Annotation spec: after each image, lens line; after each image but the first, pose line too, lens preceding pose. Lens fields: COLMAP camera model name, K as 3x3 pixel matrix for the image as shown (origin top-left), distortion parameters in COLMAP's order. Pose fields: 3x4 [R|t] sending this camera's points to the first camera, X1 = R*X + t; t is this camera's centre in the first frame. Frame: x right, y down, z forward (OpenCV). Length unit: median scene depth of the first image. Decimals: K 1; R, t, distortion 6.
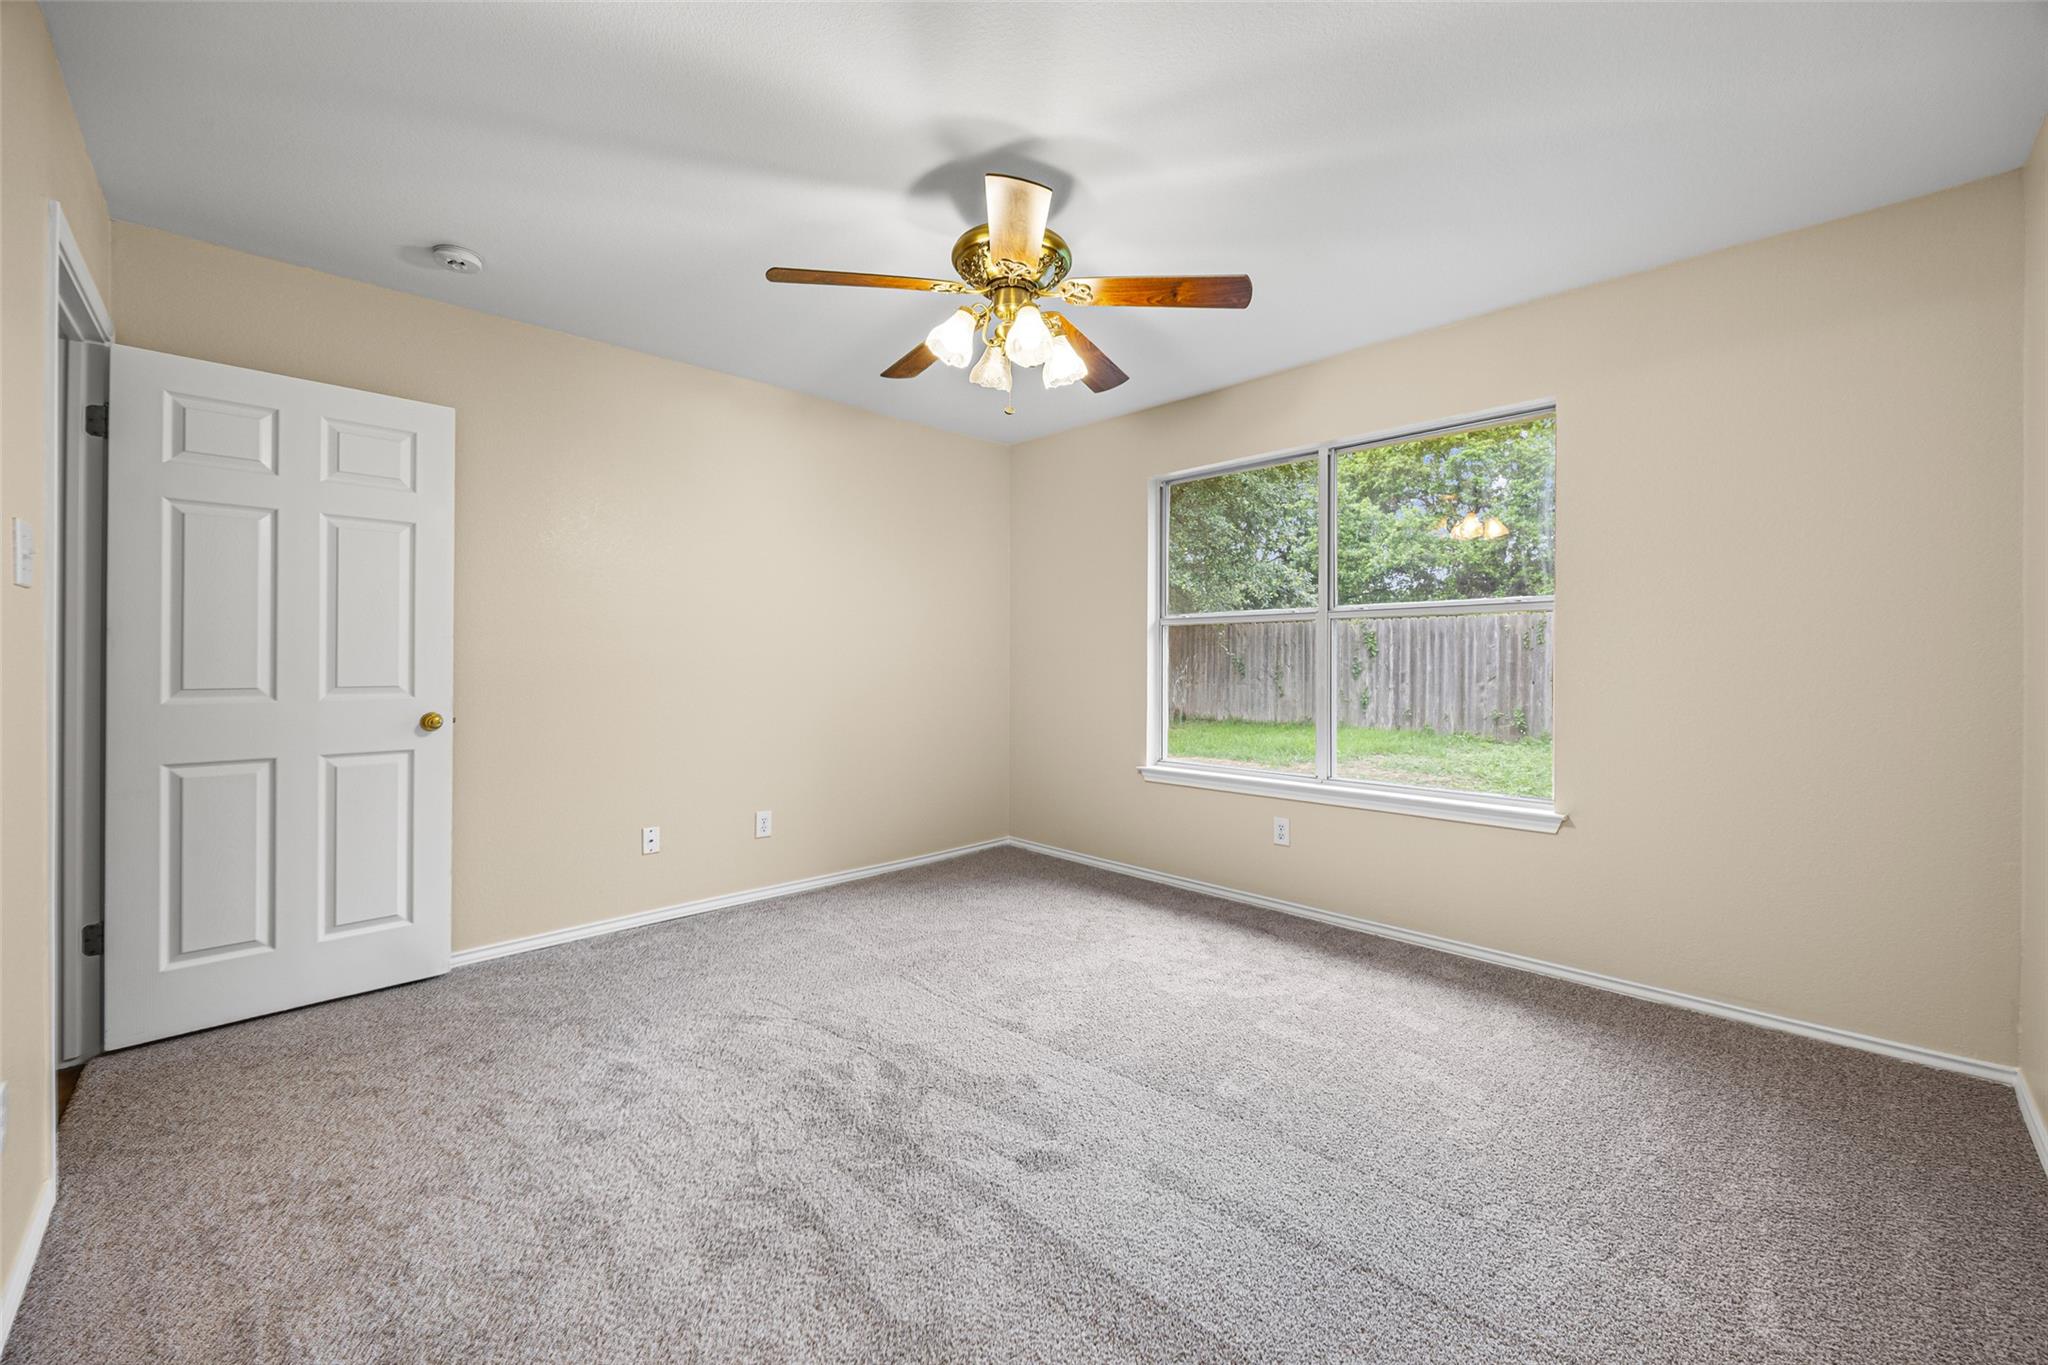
lens RADIAL K [[784.2, 0, 1003.8], [0, 784.2, 656.1], [0, 0, 1]] dist [-0.003717, 0.000226]
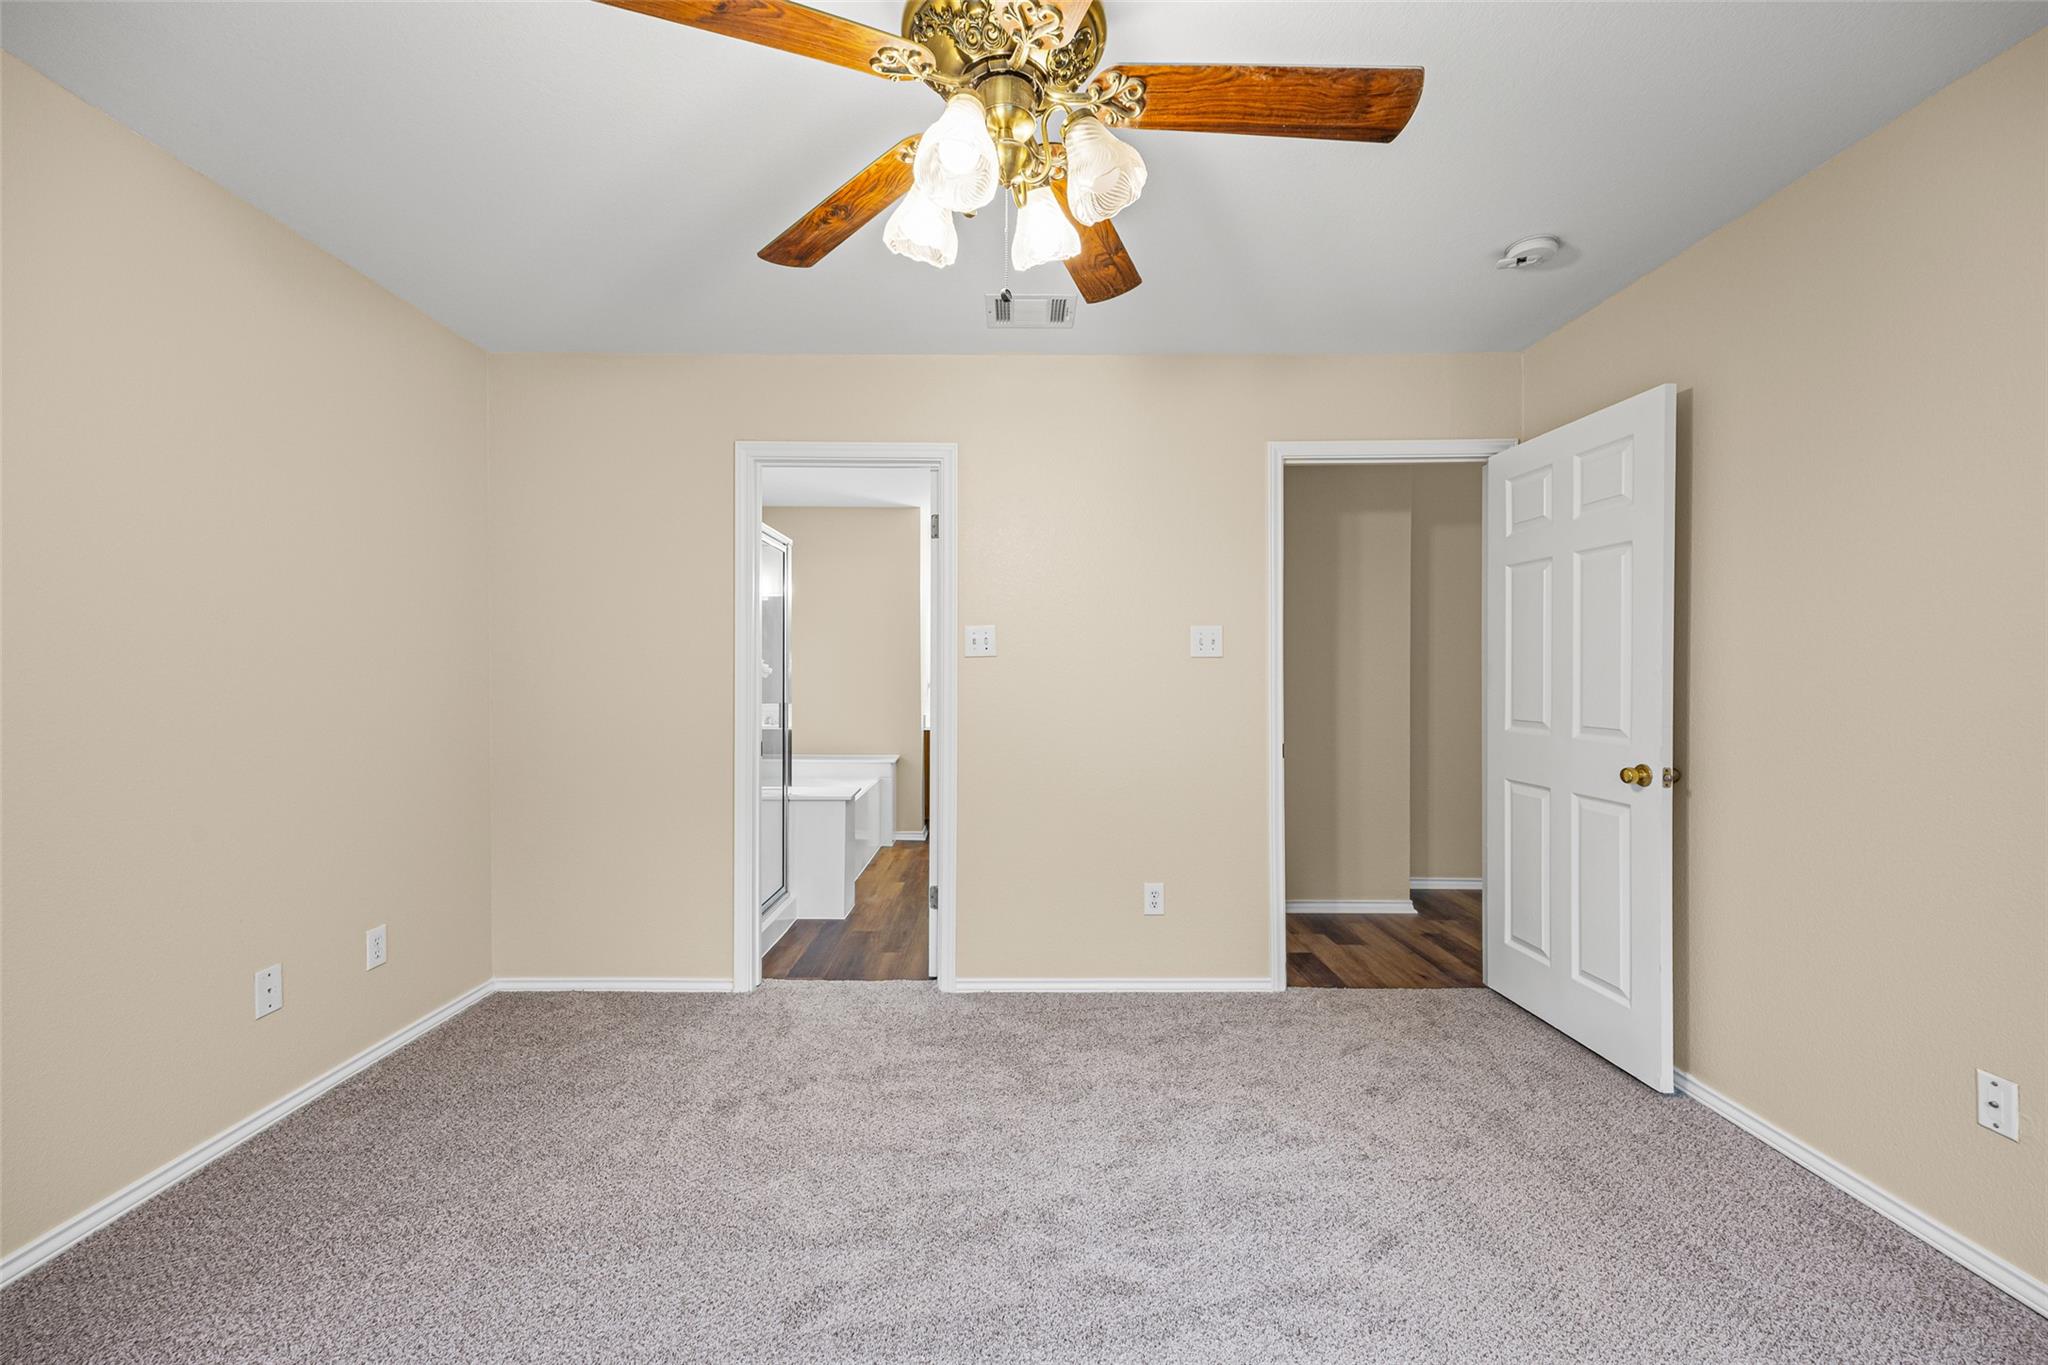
lens RADIAL K [[784.2, 0, 1008.4], [0, 784.2, 678.8], [0, 0, 1]] dist [-0.003717, 0.000226]
pose [[-0.659573, 0.001261, -0.751639, 0.390517], [-0.001031, 0.999996, 0.002582, -0.023338], [0.751640, 0.002478, -0.659569, 1.203682]]
